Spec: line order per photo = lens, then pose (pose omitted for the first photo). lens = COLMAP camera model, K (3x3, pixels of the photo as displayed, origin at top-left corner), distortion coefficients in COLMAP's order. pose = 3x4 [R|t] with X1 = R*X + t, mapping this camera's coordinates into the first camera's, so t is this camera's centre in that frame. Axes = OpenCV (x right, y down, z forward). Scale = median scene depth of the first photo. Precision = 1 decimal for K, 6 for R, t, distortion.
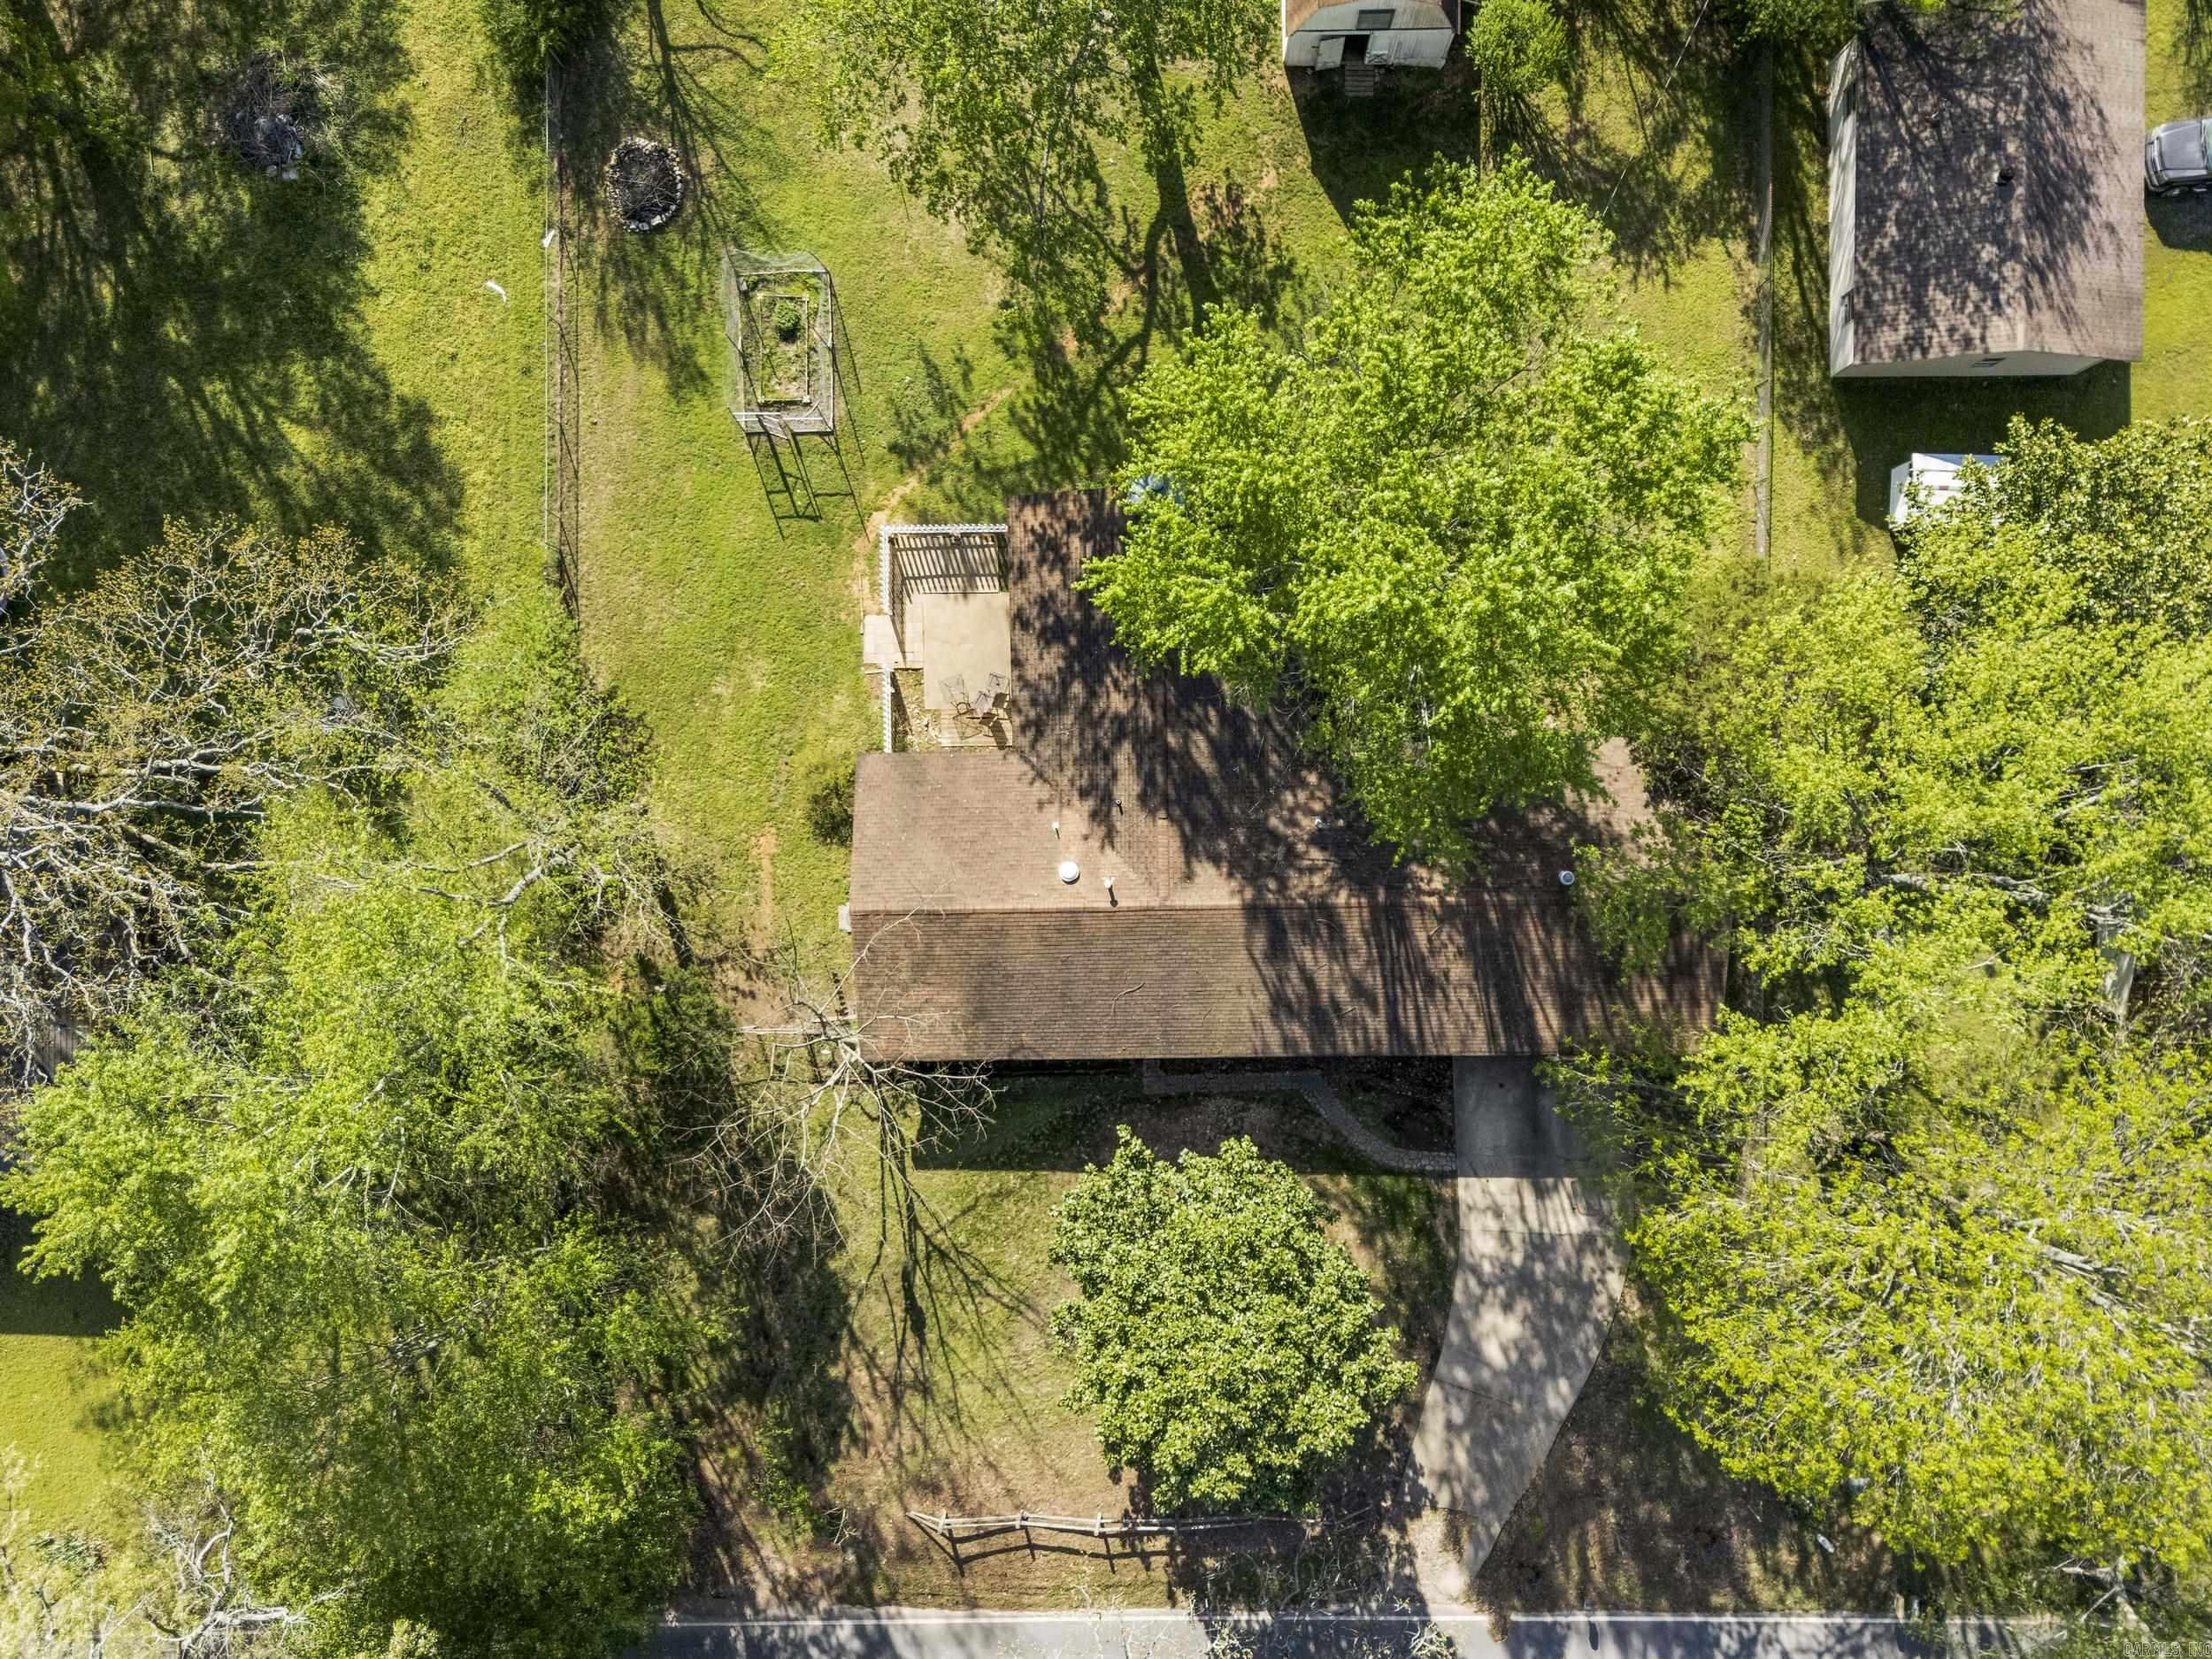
lens RADIAL K [[1542.3, 0, 1202.5], [0, 1542.3, 827.9], [0, 0, 1]] dist [0.069826, 0.002991]
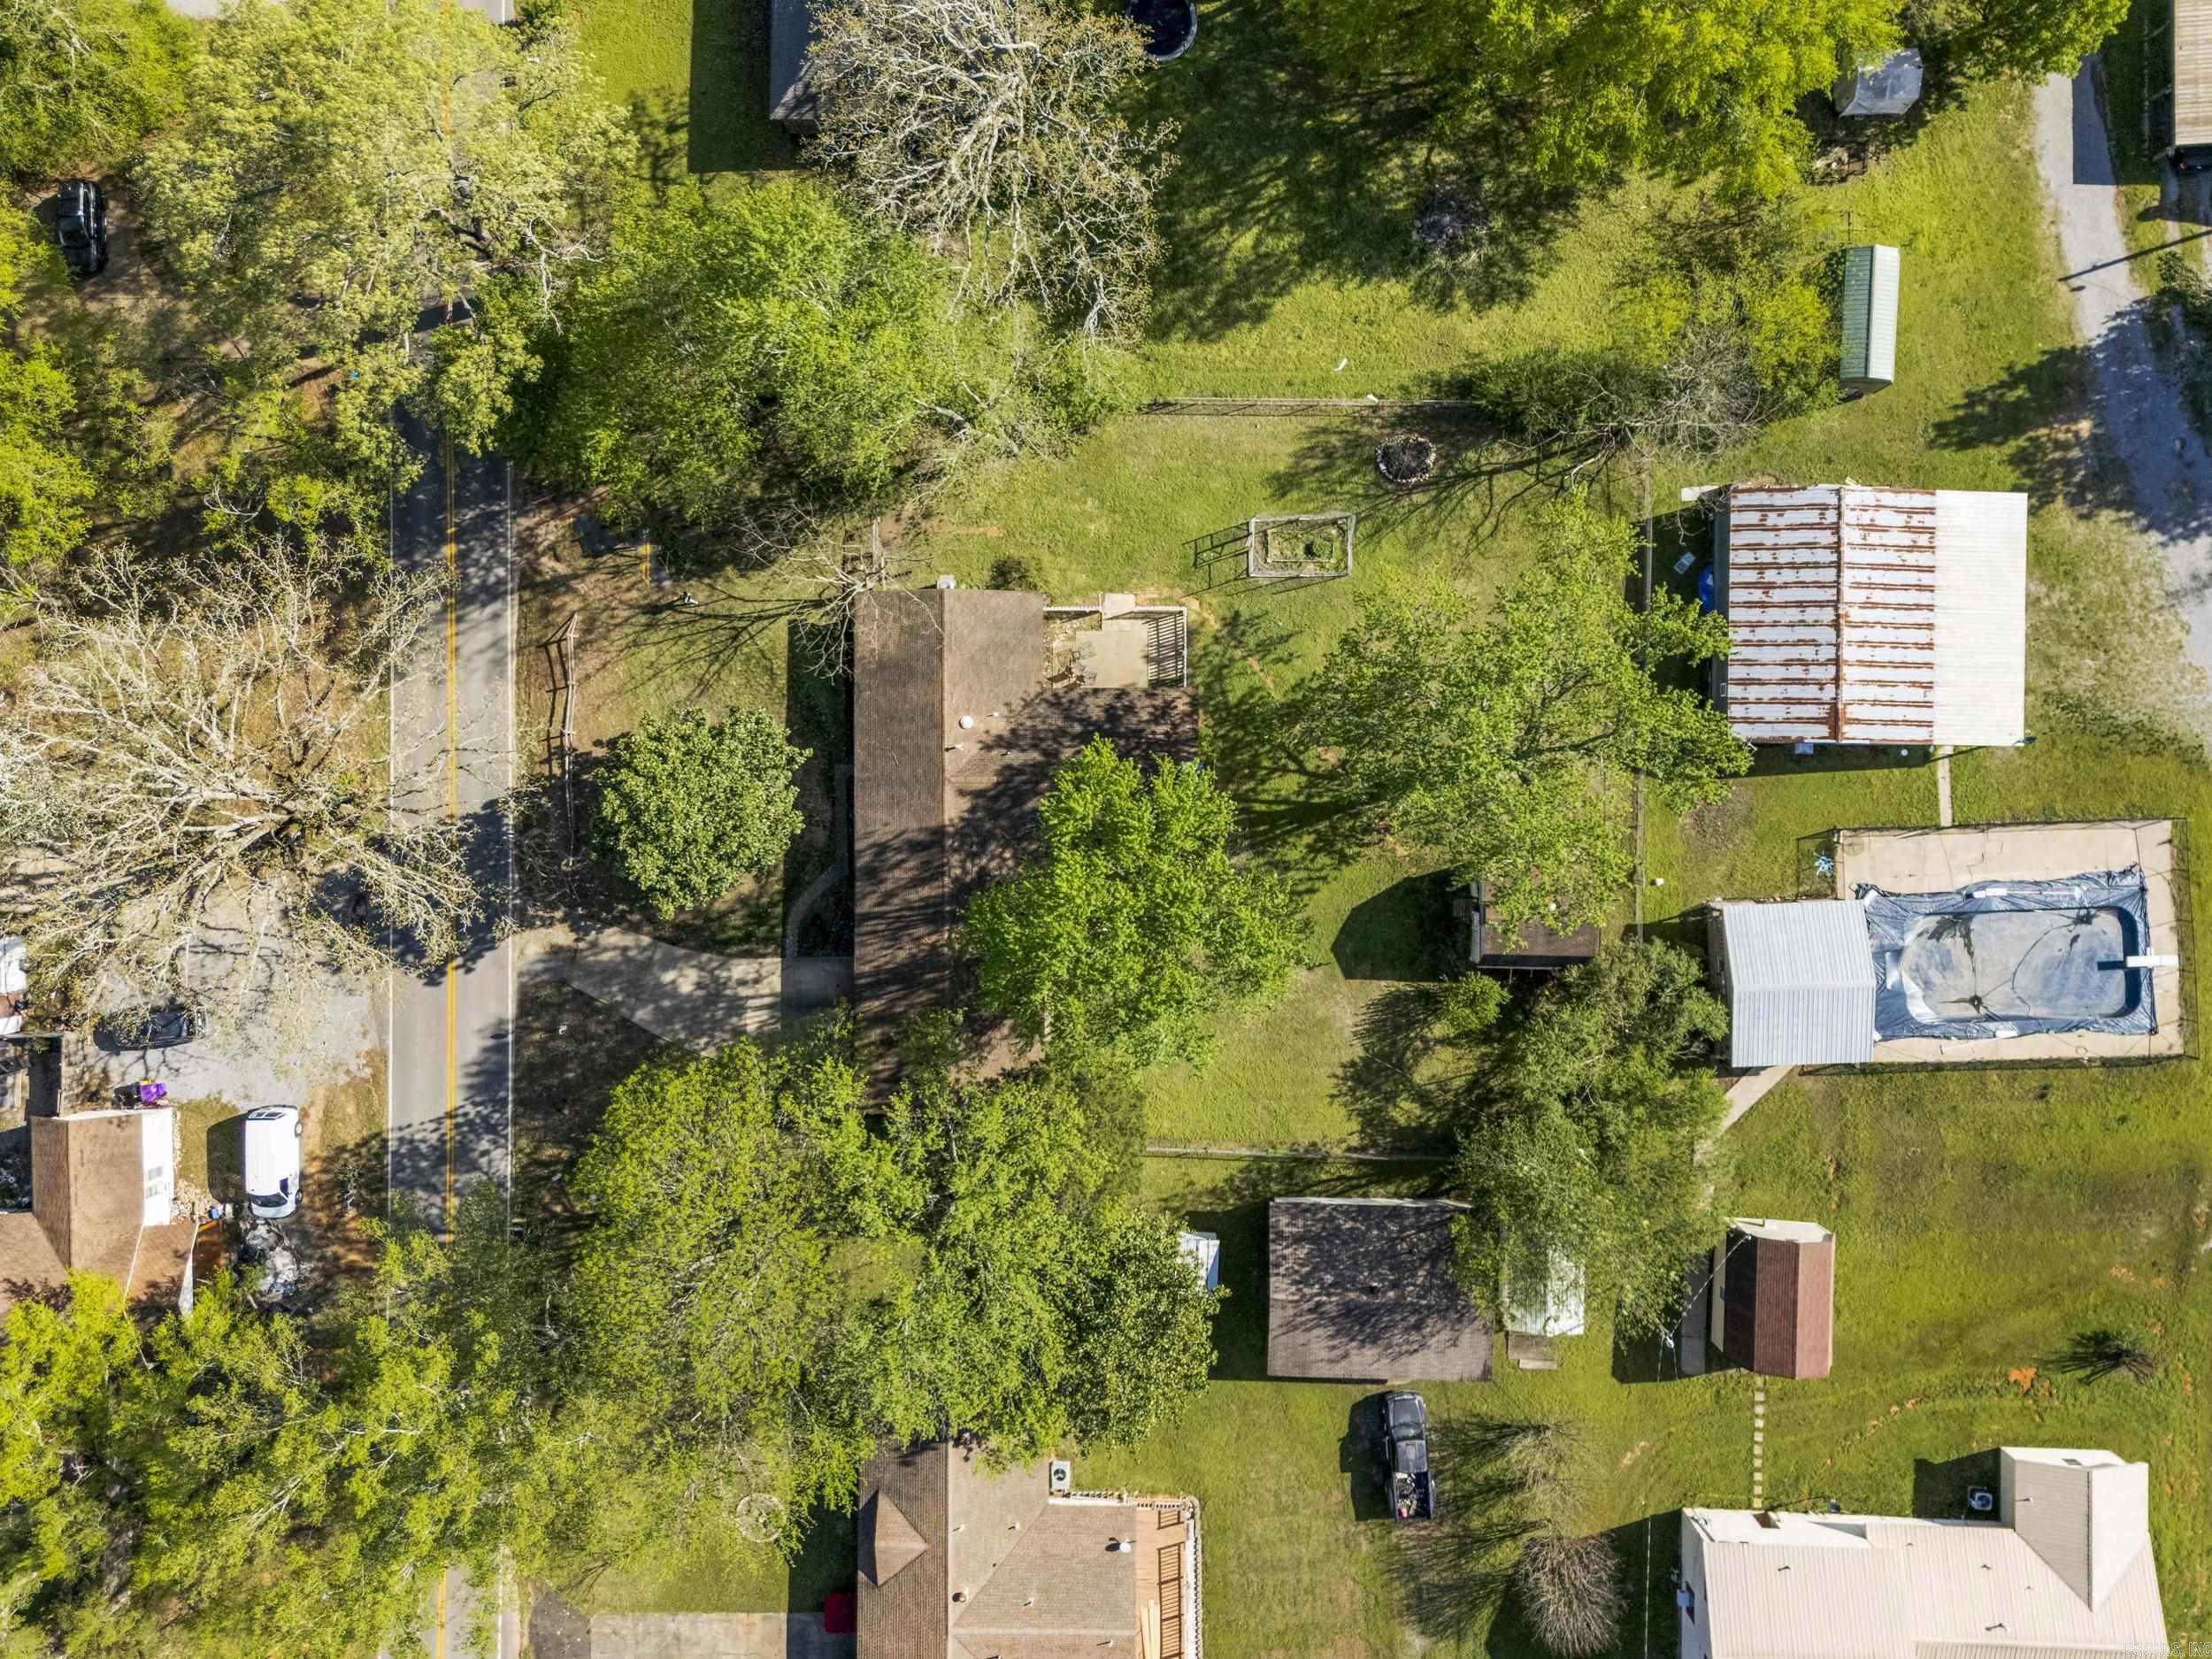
lens RADIAL K [[1554.2, 0, 1106.0], [0, 1554.2, 829.5], [0, 0, 1]] dist [0.187593, -0.001116]
pose [[-0.014439, 0.999836, 0.010972, 0.008051], [-0.999406, -0.014774, 0.031129, -0.166205], [0.031286, -0.010516, 0.999455, -0.635513]]
